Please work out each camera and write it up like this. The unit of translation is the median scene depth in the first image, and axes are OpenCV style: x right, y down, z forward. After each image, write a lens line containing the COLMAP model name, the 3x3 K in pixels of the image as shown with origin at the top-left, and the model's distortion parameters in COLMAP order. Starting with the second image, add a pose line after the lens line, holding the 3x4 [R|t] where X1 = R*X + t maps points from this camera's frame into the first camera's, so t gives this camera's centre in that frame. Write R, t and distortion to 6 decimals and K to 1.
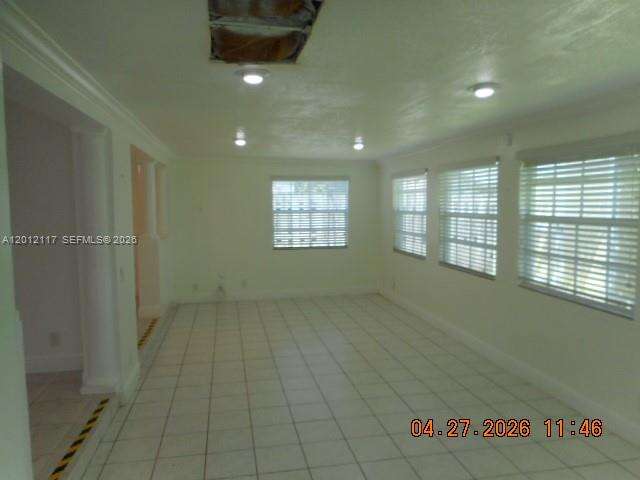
lens RADIAL K [[479.5, 0, 316.5], [0, 479.5, 244.2], [0, 0, 1]] dist [0.004687, 0.001539]
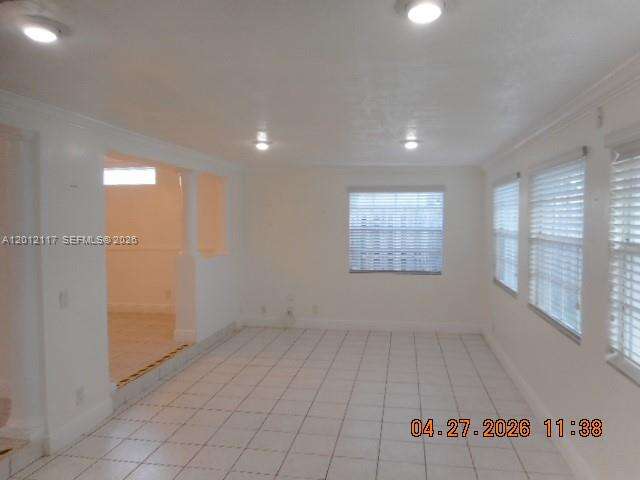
lens RADIAL K [[479.5, 0, 316.5], [0, 479.5, 244.2], [0, 0, 1]] dist [0.004687, 0.001539]
pose [[0.931974, 0.029816, -0.361297, 0.173764], [-0.040901, 0.998897, -0.023069, -0.017888], [0.360211, 0.036277, 0.932165, 0.185150]]
